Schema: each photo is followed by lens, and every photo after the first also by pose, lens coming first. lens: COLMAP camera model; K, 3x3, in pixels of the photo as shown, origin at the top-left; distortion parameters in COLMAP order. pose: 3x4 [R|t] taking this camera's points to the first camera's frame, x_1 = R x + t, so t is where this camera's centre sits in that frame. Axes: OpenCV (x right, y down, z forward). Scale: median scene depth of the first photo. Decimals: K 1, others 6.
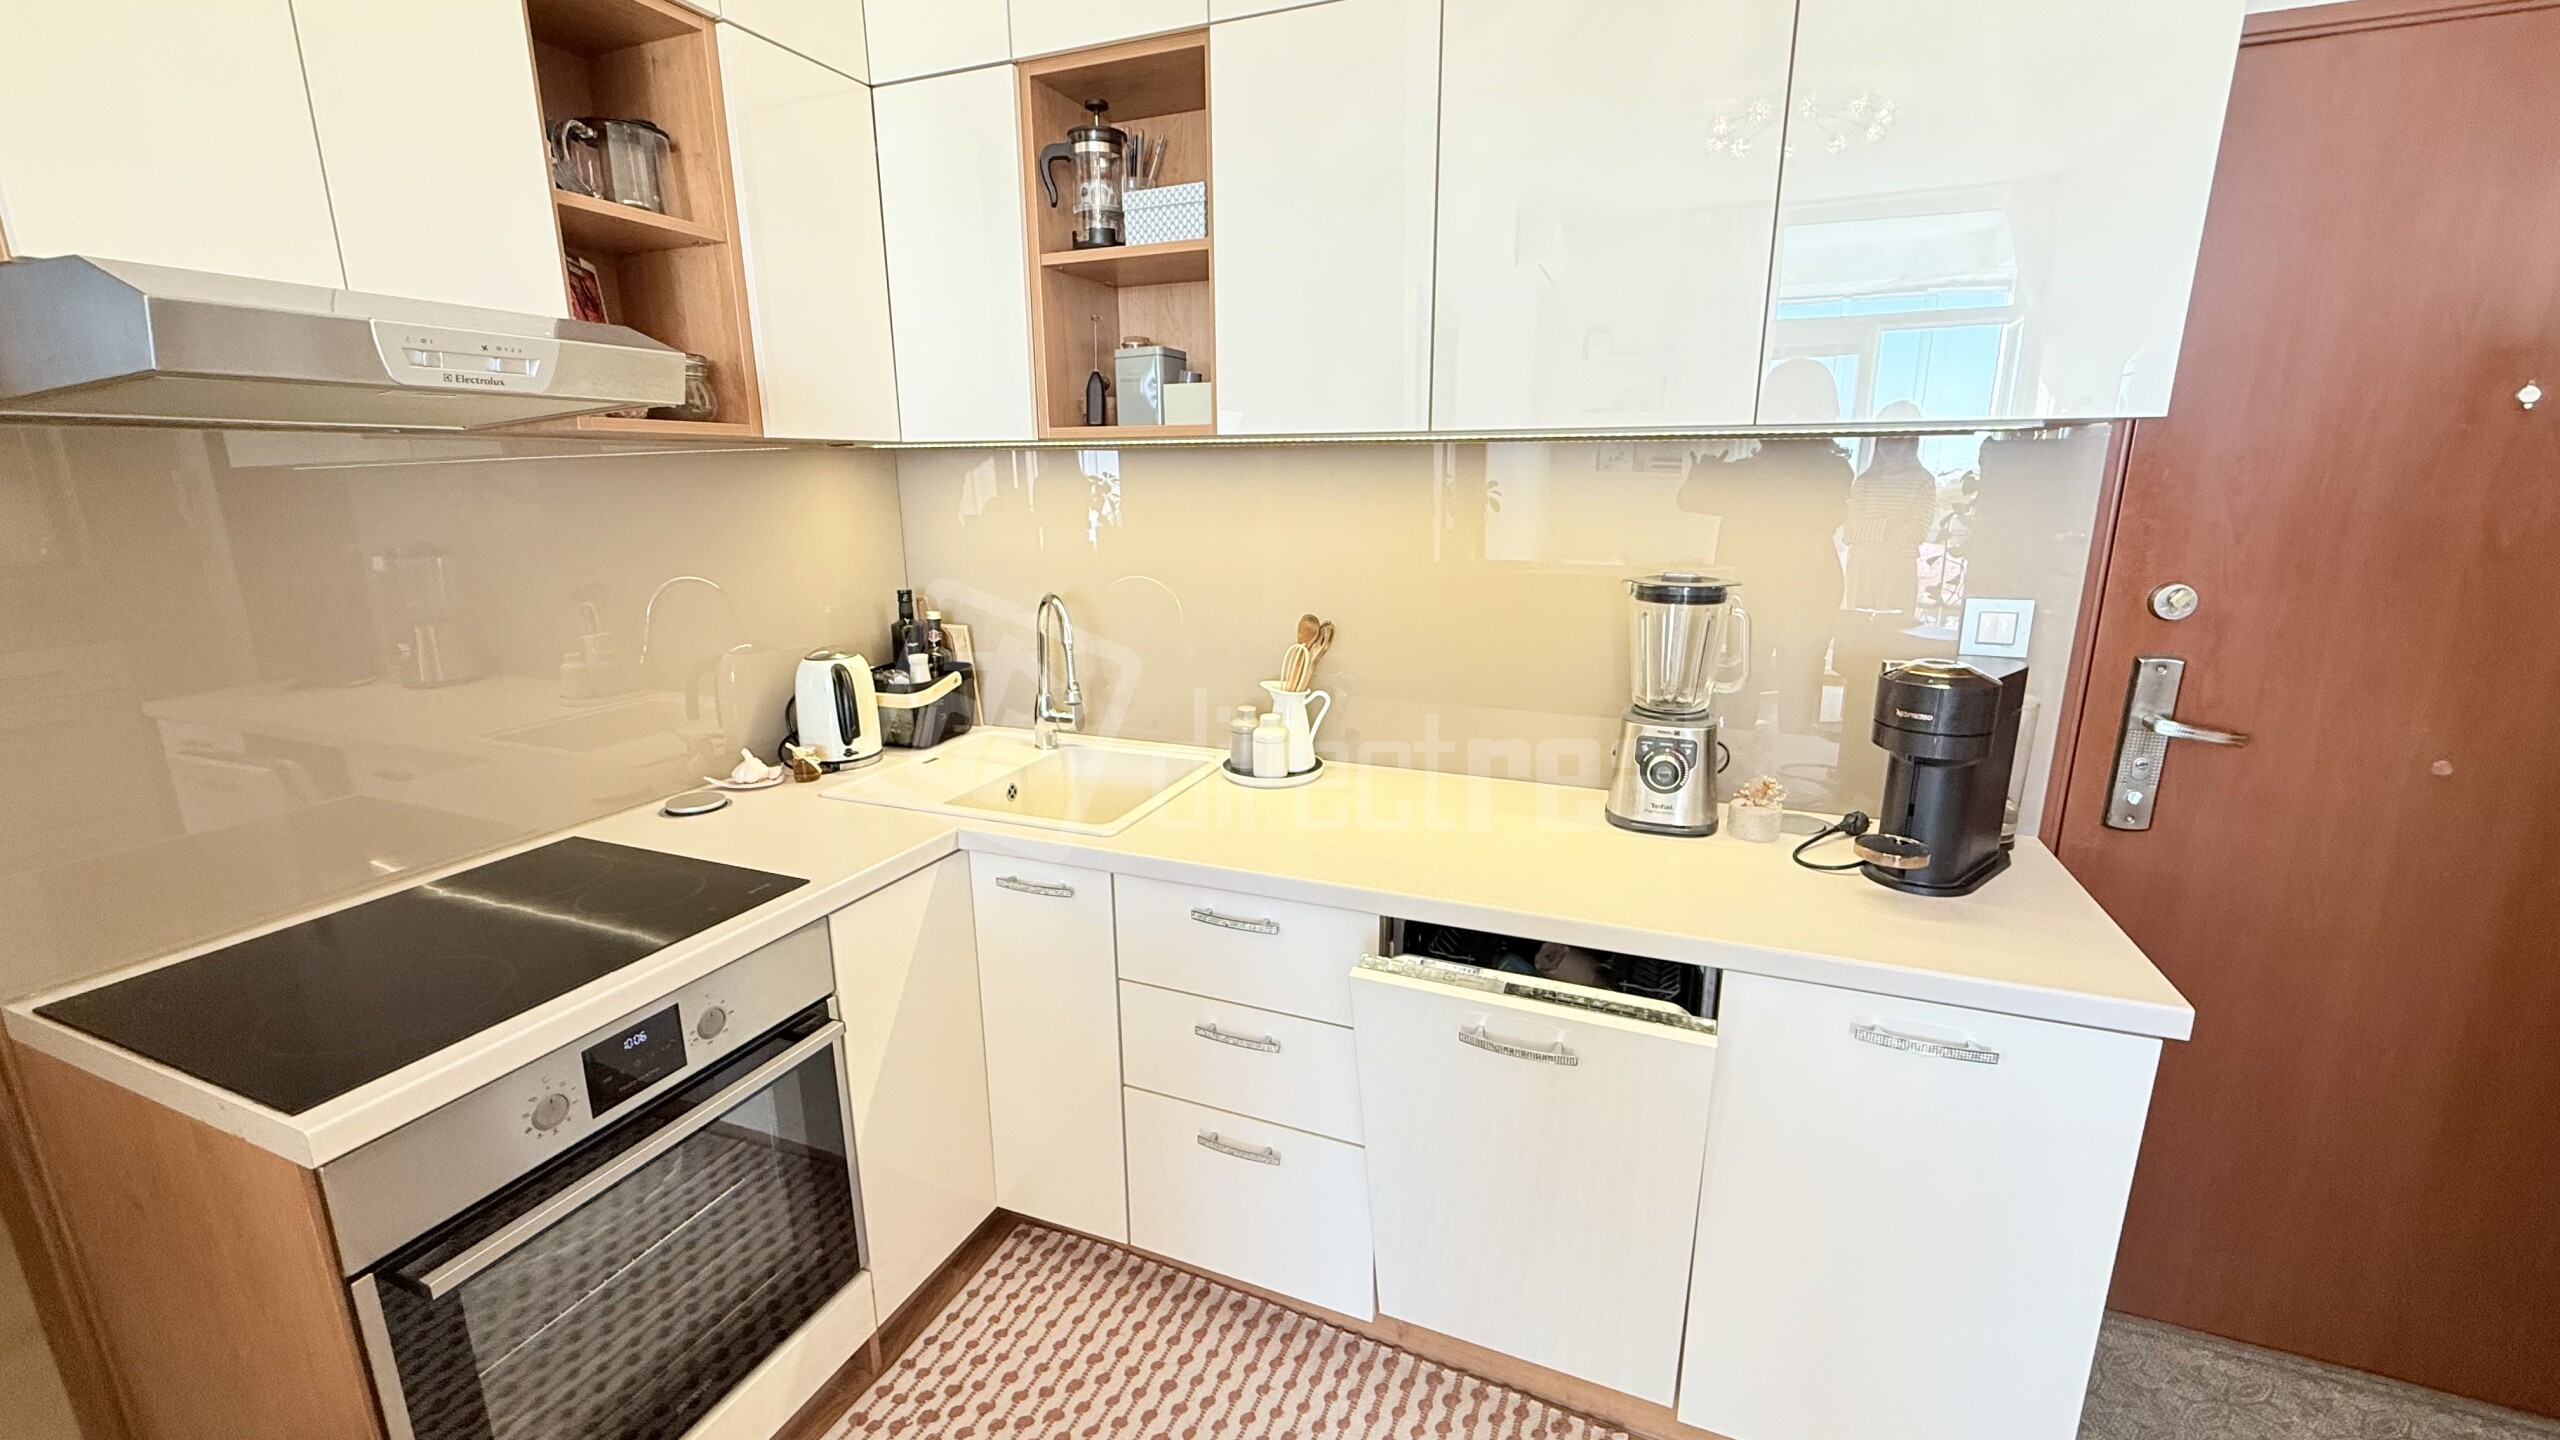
lens RADIAL K [[1023.8, 0, 1274.4], [0, 1023.8, 714.2], [0, 0, 1]] dist [0.001808, 0.000089]
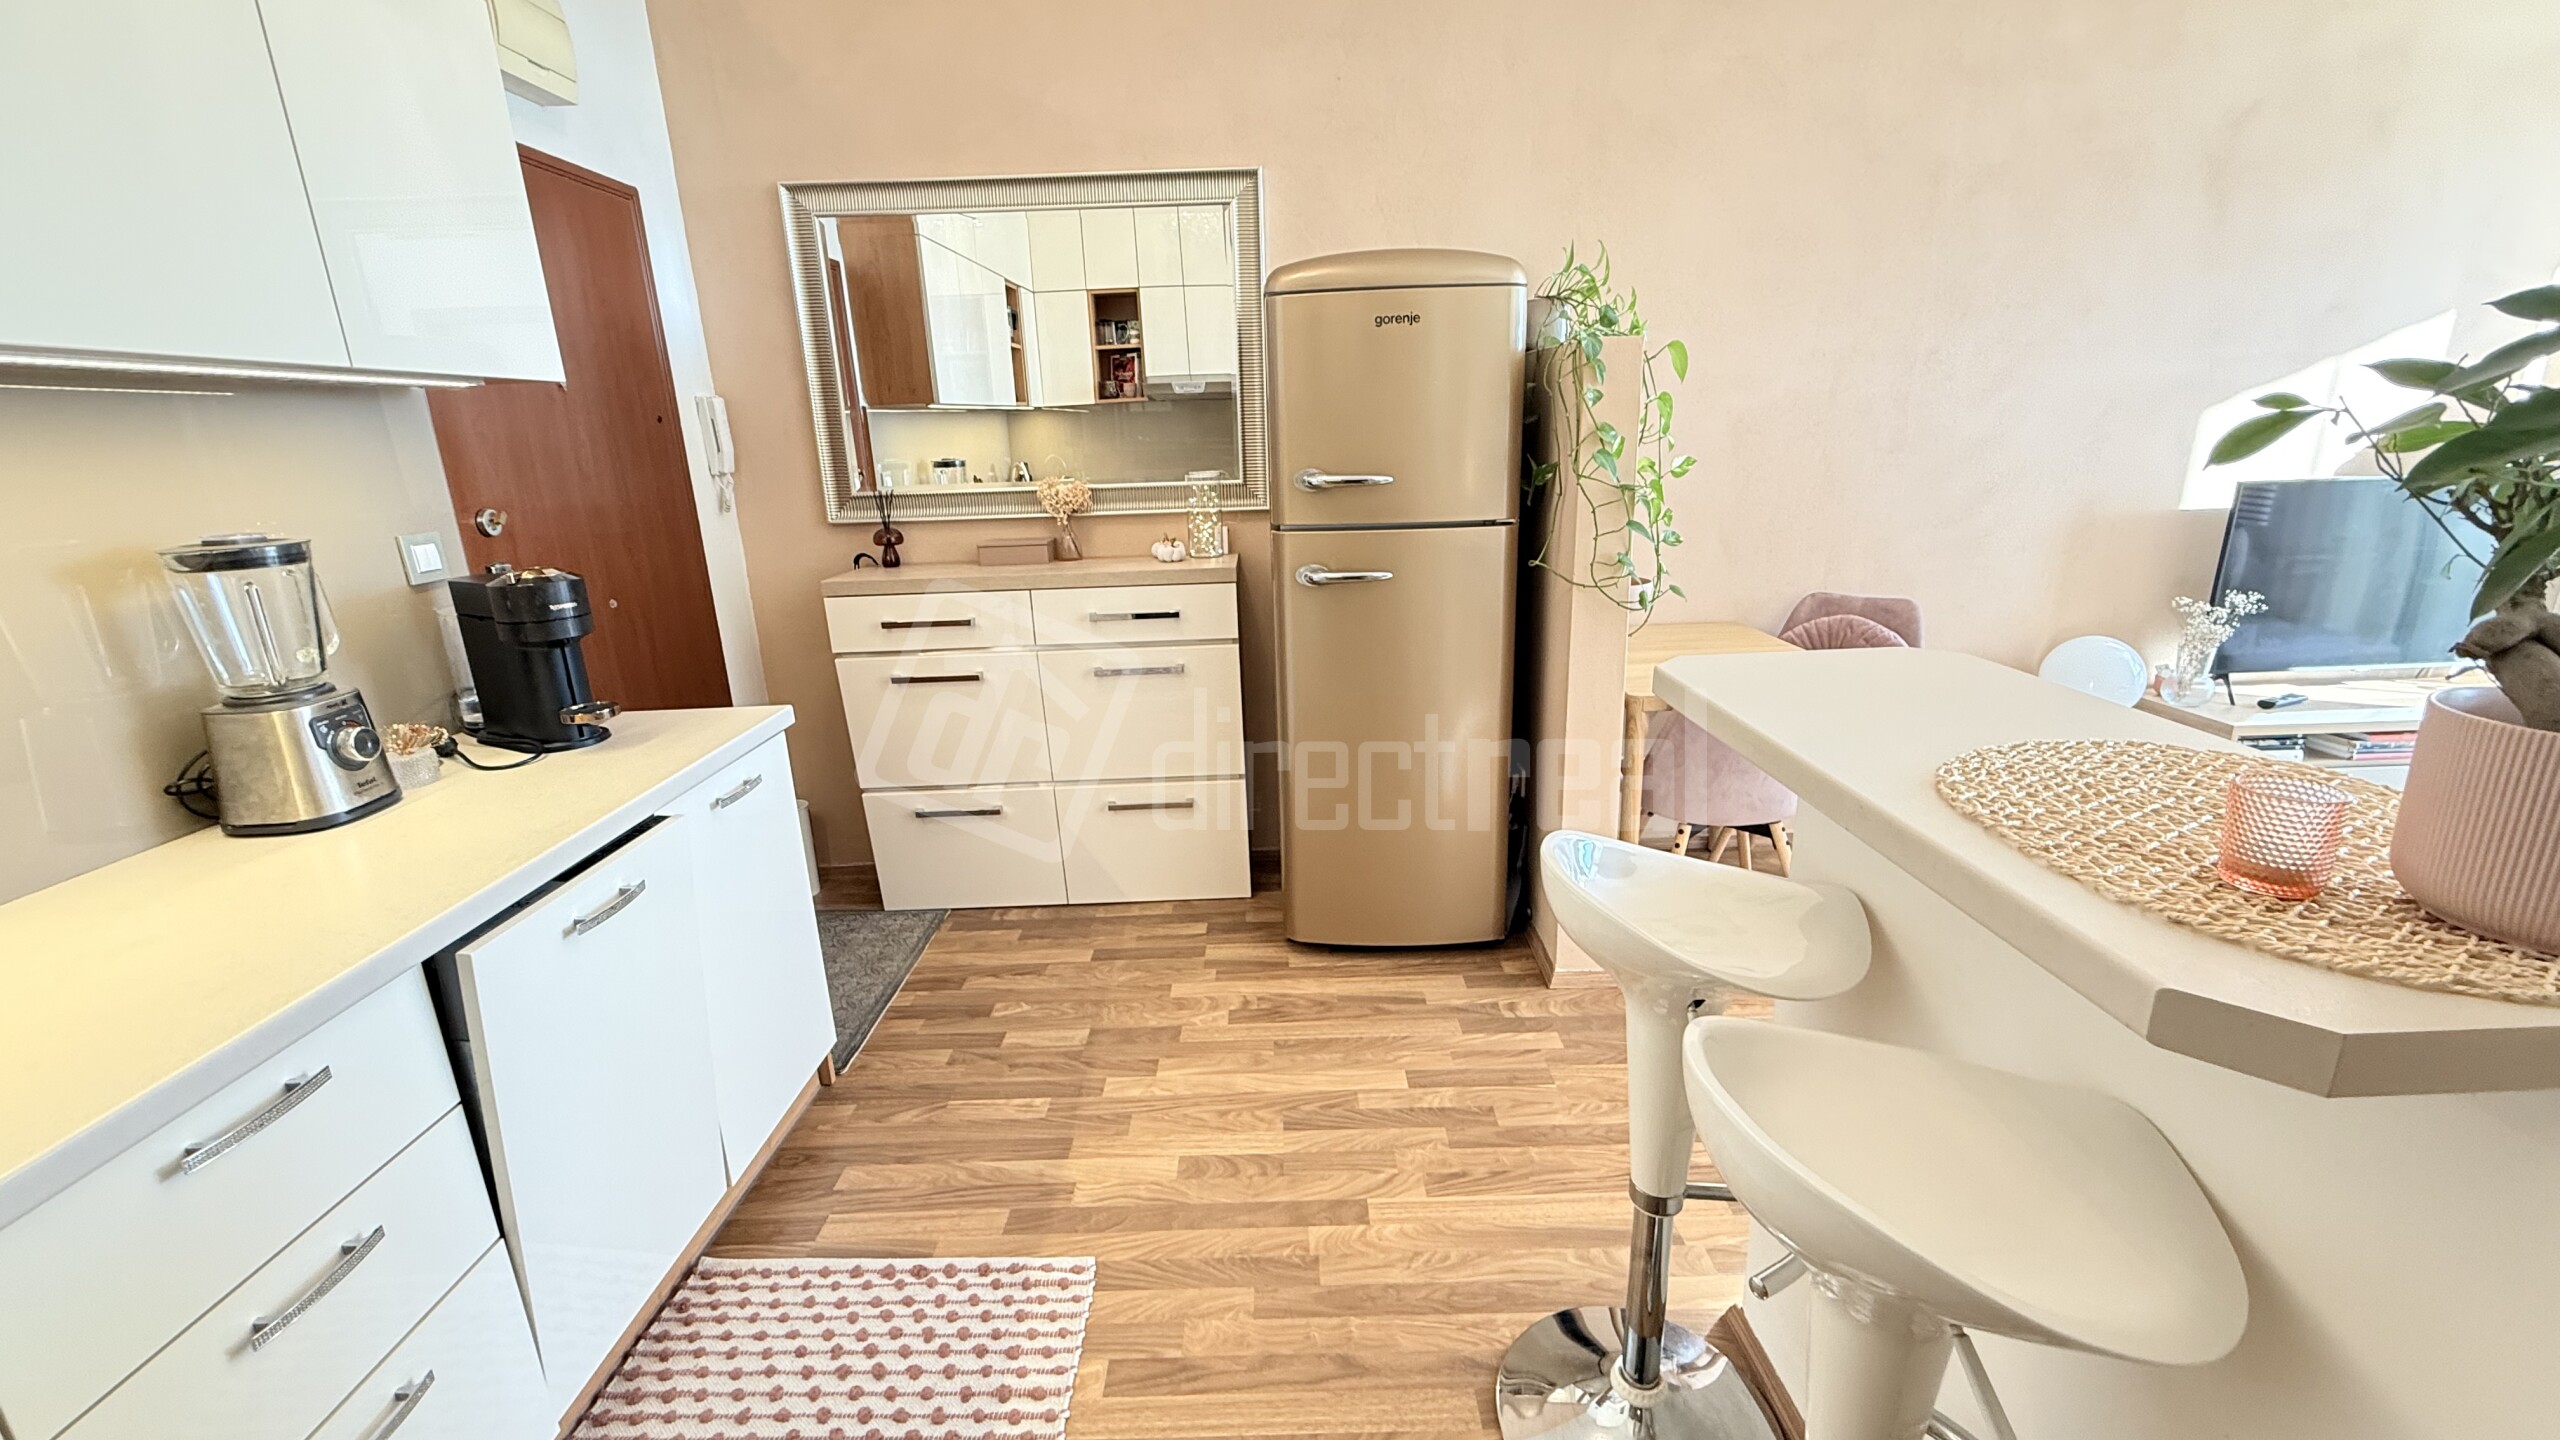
lens RADIAL K [[1023.8, 0, 1274.4], [0, 1023.8, 714.2], [0, 0, 1]] dist [0.001808, 0.000089]
pose [[-0.387569, -0.228044, 0.893189, -0.722715], [0.253750, 0.905097, 0.341190, -0.071253], [-0.886229, 0.358881, -0.292921, 0.503486]]
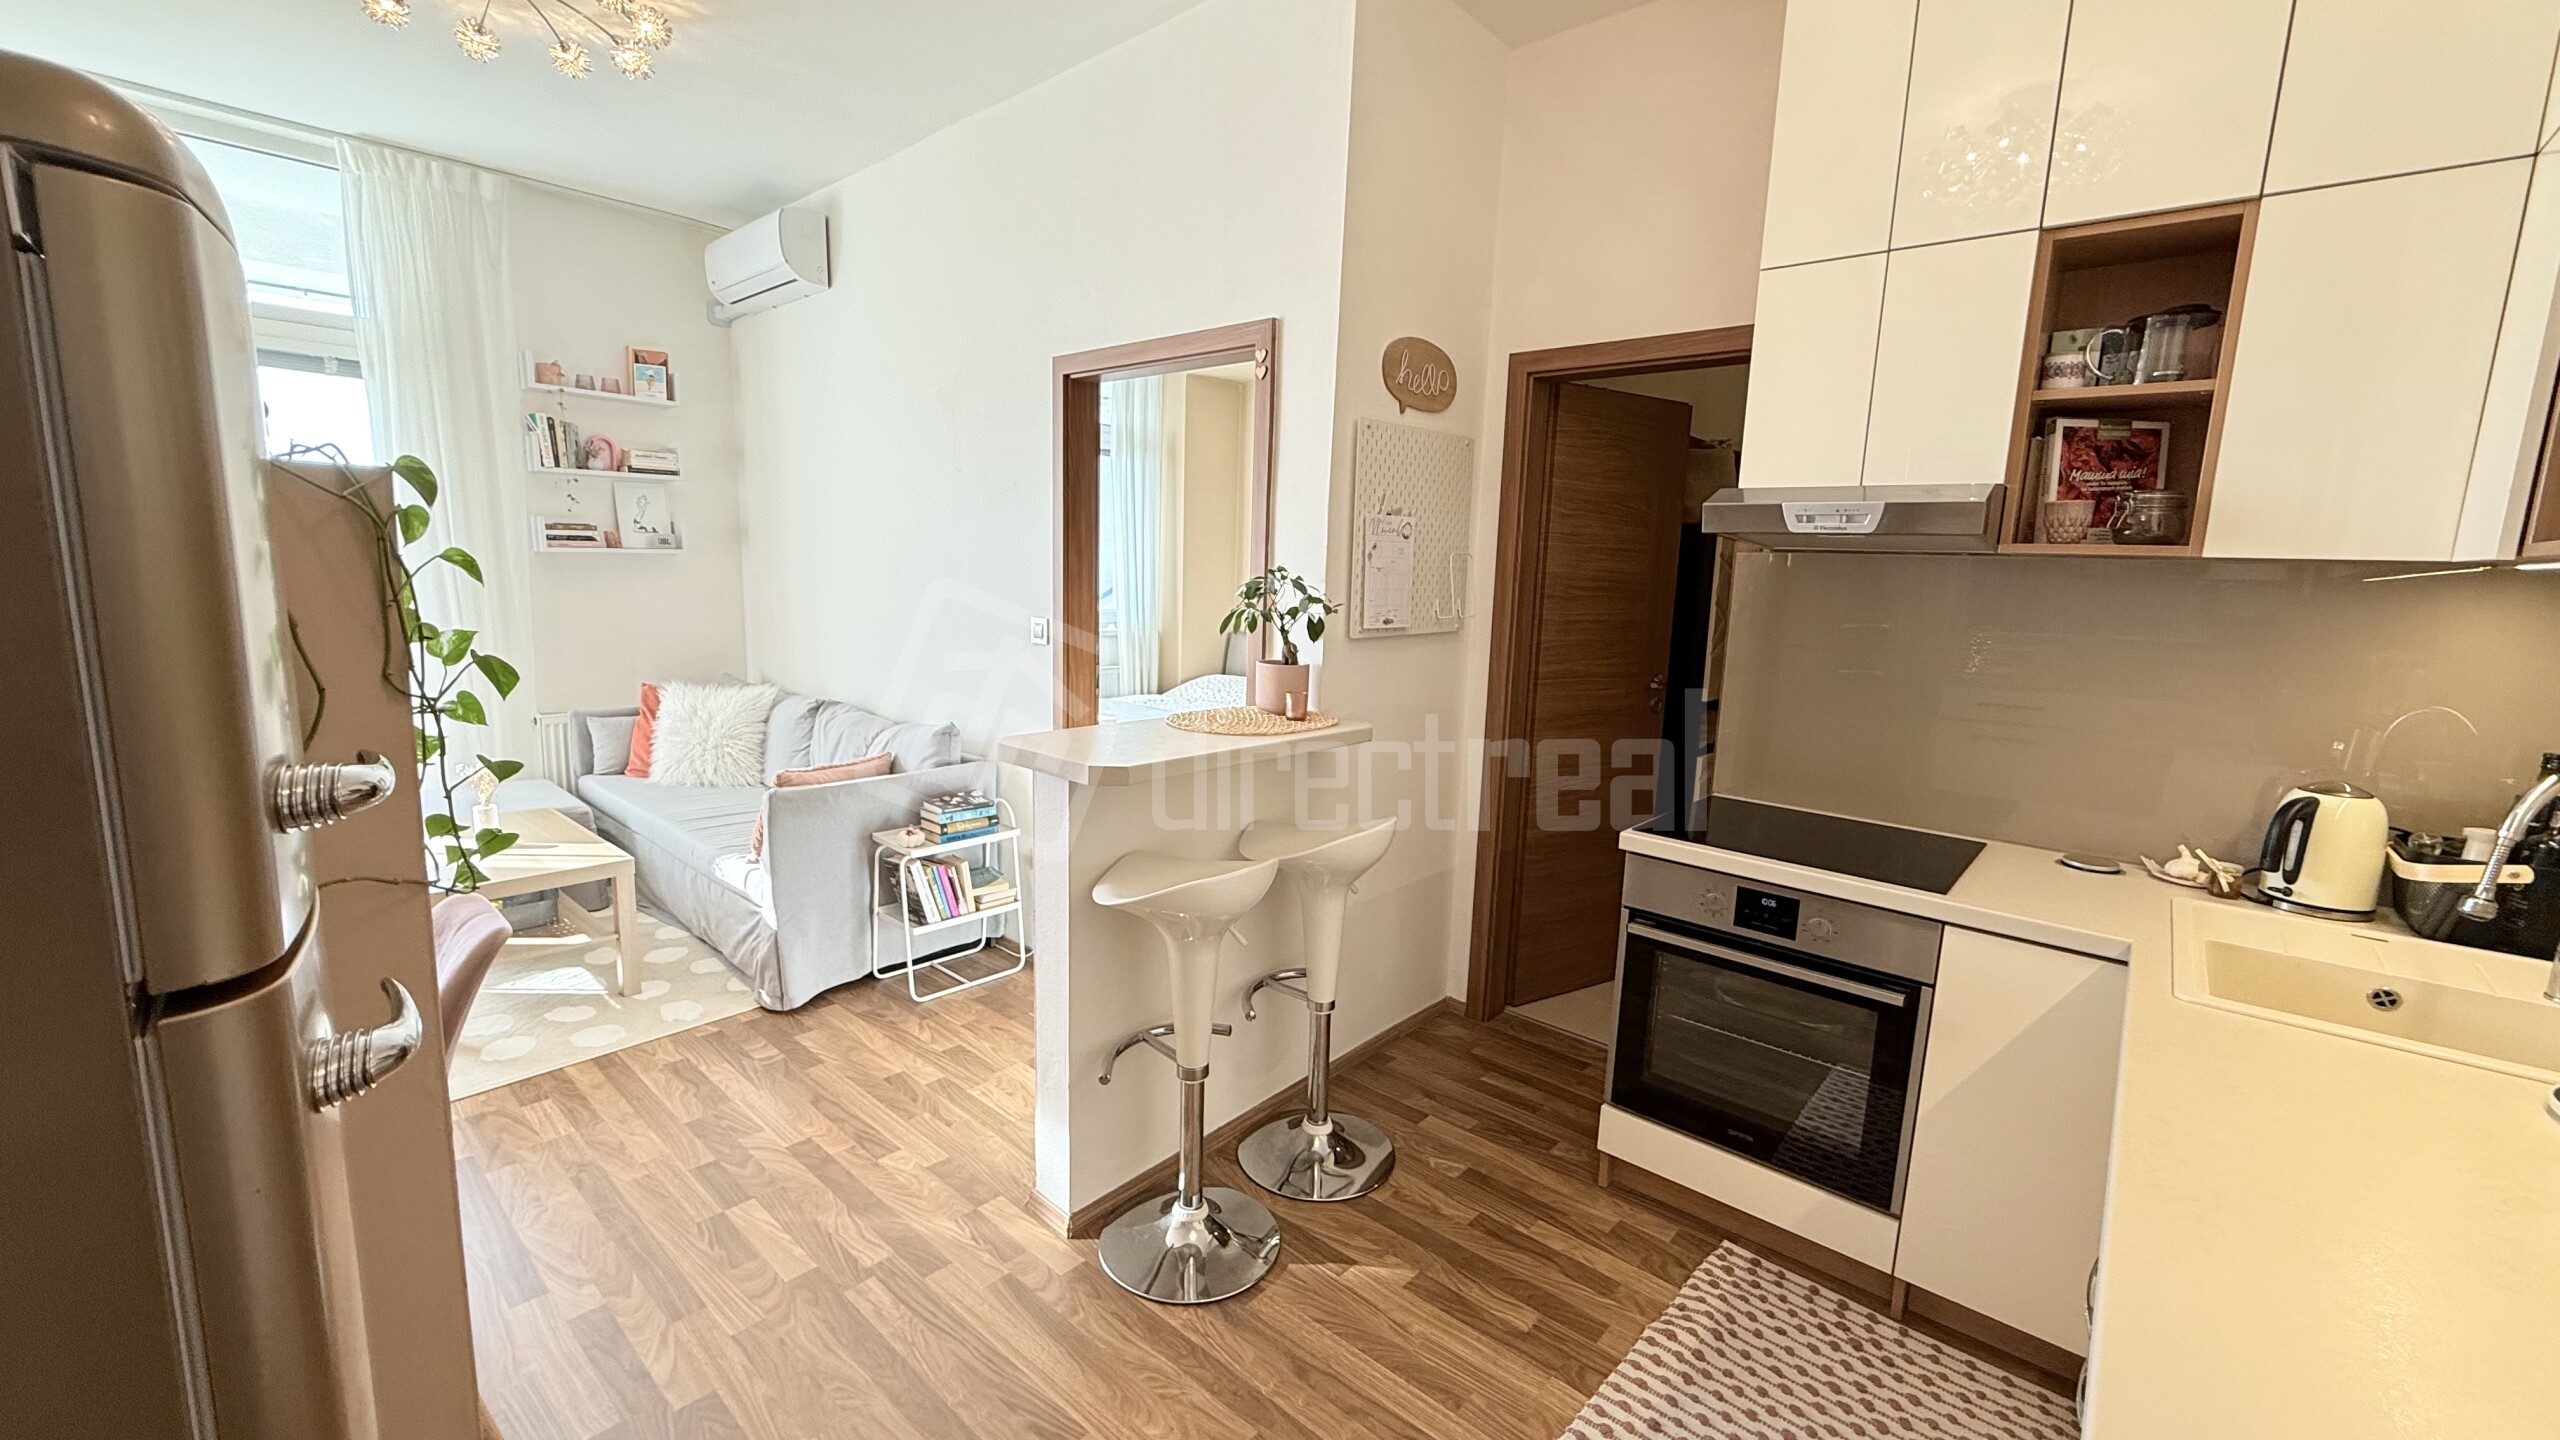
lens RADIAL K [[1020.2, 0, 1273.5], [0, 1020.2, 717.0], [0, 0, 1]] dist [0.000076, 0.000426]
pose [[-0.326820, 0.141792, -0.934389, 0.857361], [-0.247622, 0.941295, 0.229450, -0.113834], [0.912070, 0.306364, -0.272523, 0.442853]]
